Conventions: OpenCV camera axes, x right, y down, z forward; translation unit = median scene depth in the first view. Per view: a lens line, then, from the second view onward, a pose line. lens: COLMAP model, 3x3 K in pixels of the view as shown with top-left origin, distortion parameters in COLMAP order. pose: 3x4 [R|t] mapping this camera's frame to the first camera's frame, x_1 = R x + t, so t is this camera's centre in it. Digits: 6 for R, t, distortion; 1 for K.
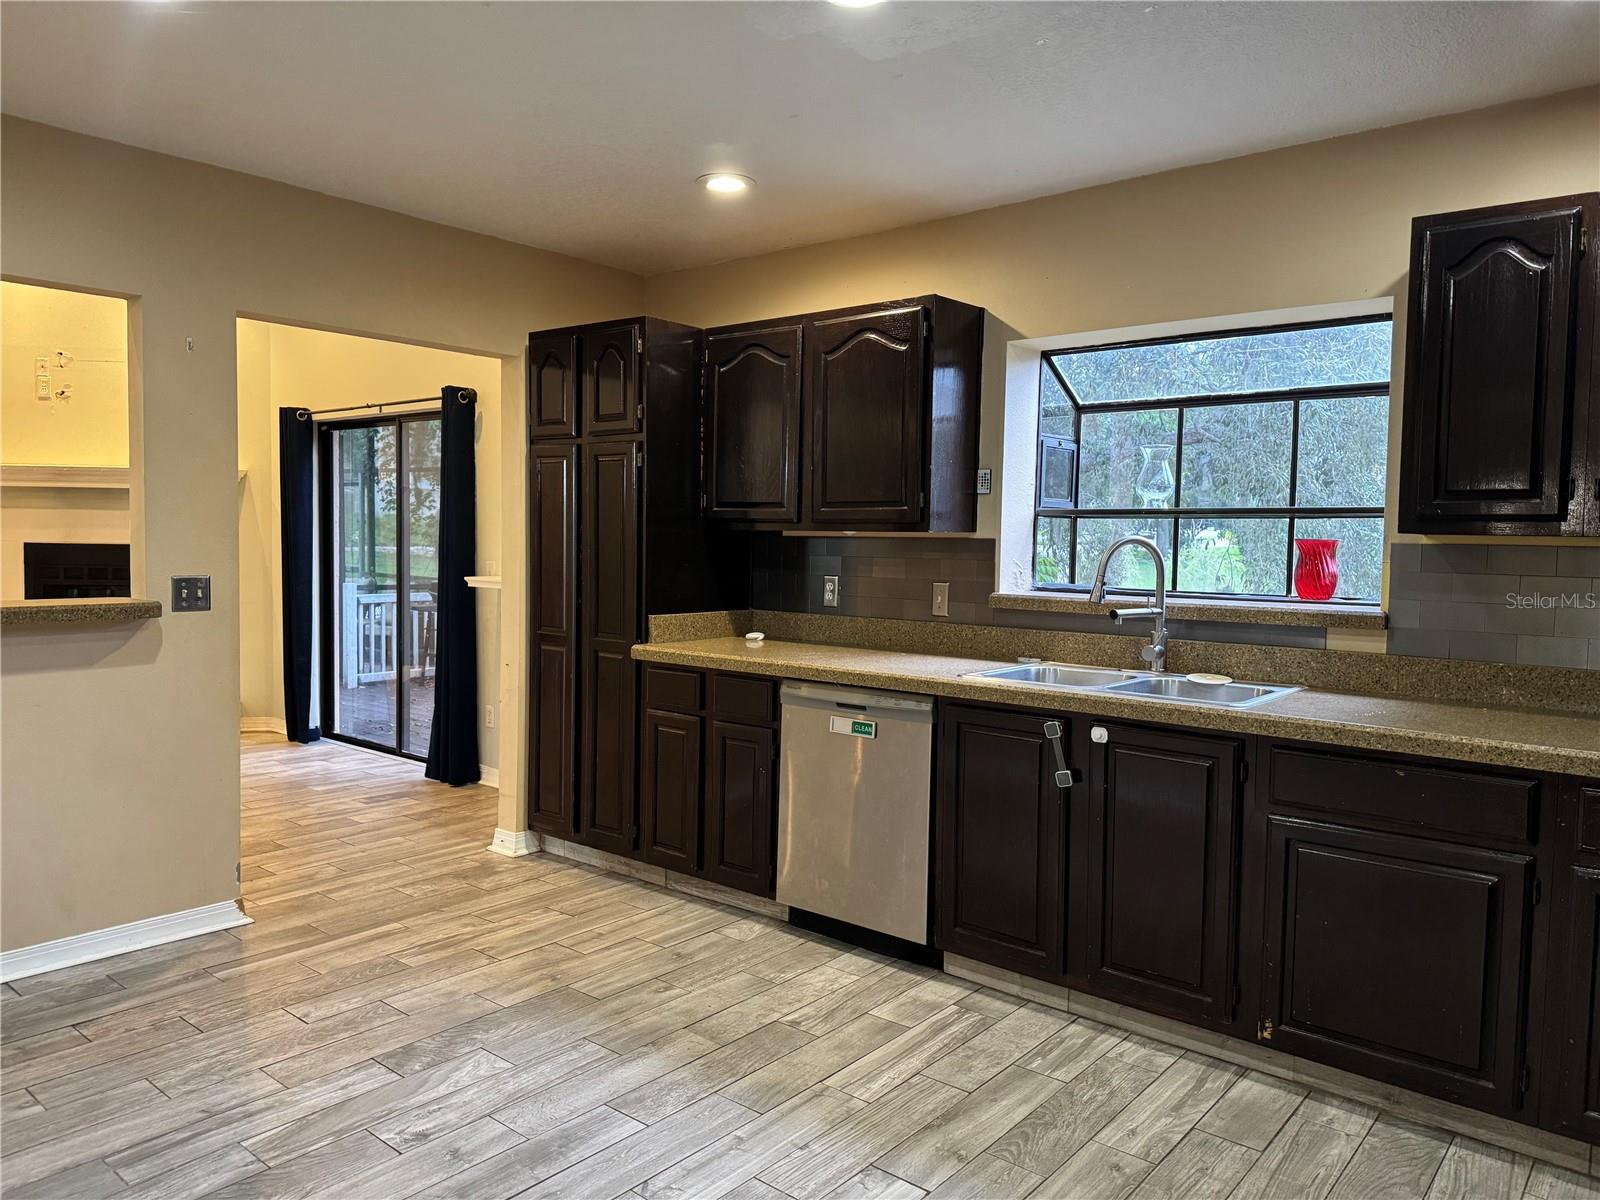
lens RADIAL K [[1129.8, 0, 804.5], [0, 1129.8, 592.5], [0, 0, 1]] dist [0.068097, -0.089249]
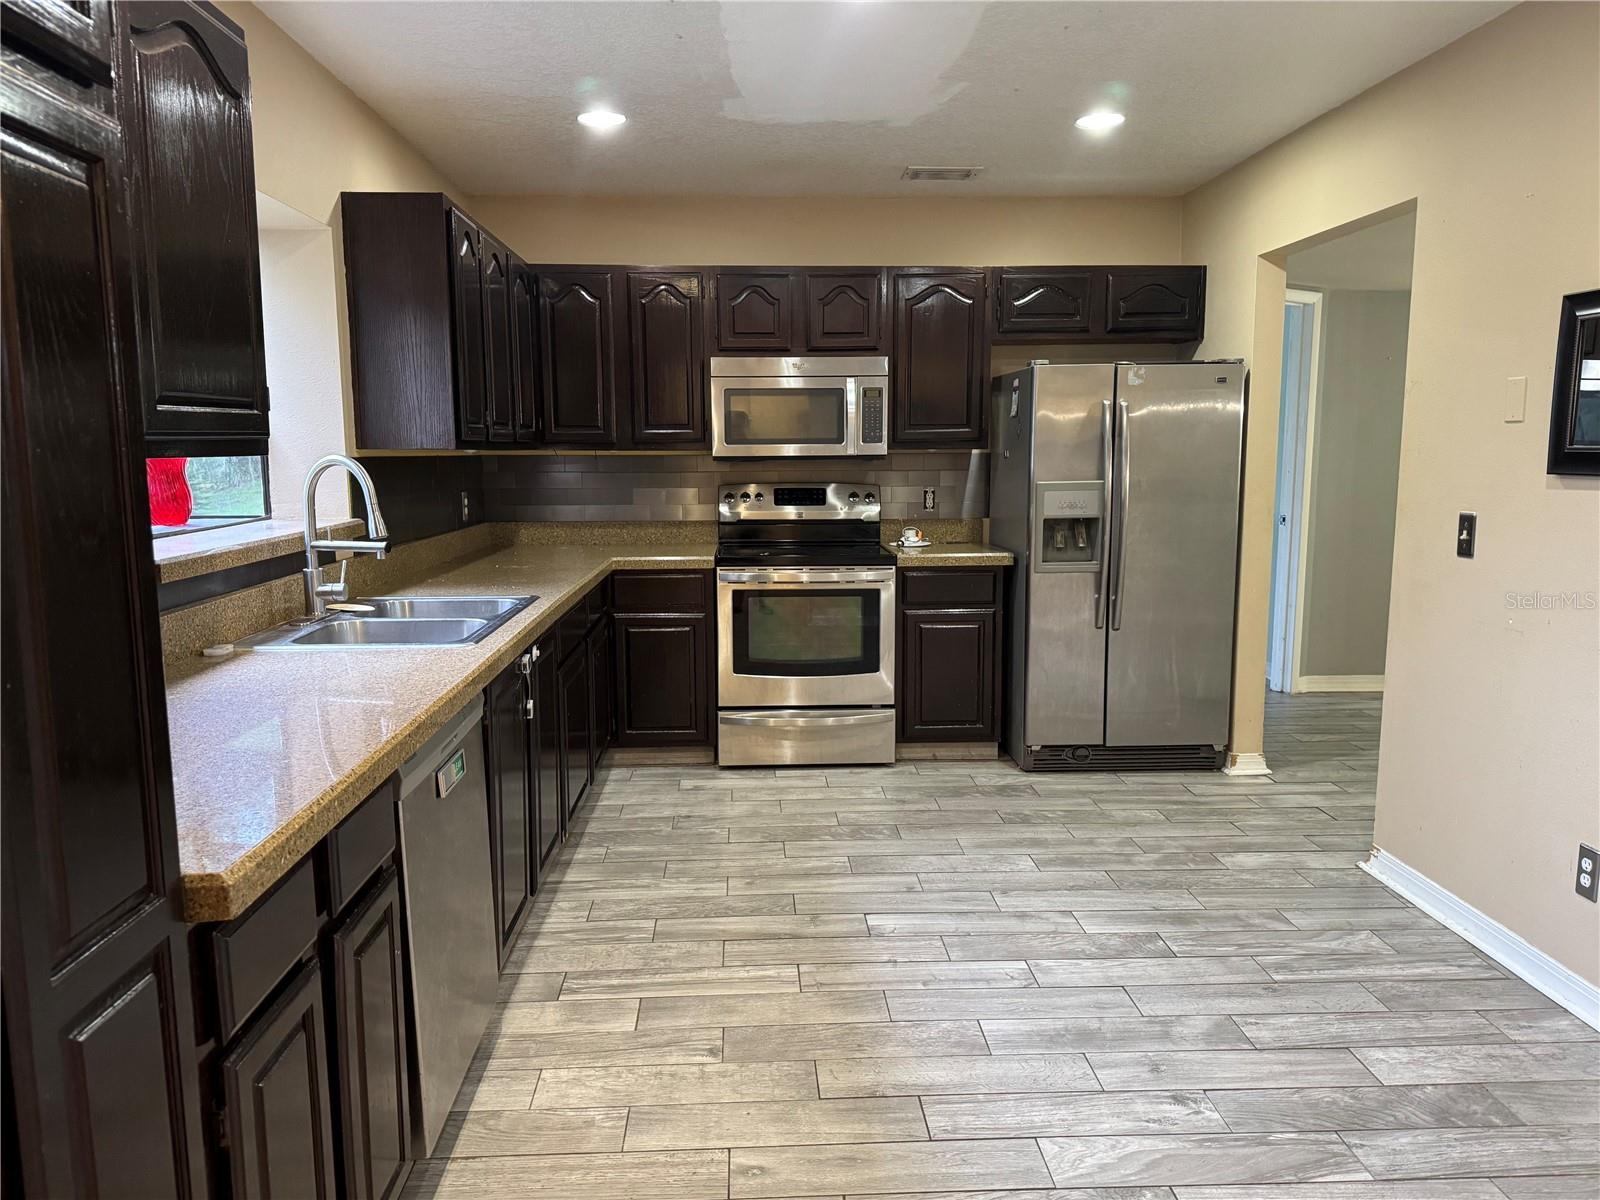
lens RADIAL K [[1129.8, 0, 796.6], [0, 1129.8, 599.7], [0, 0, 1]] dist [0.068097, -0.089249]
pose [[-0.675222, -0.116035, 0.728431, -0.708138], [0.030054, 0.982401, 0.184350, -0.113297], [-0.737002, 0.146369, -0.659851, 1.665582]]
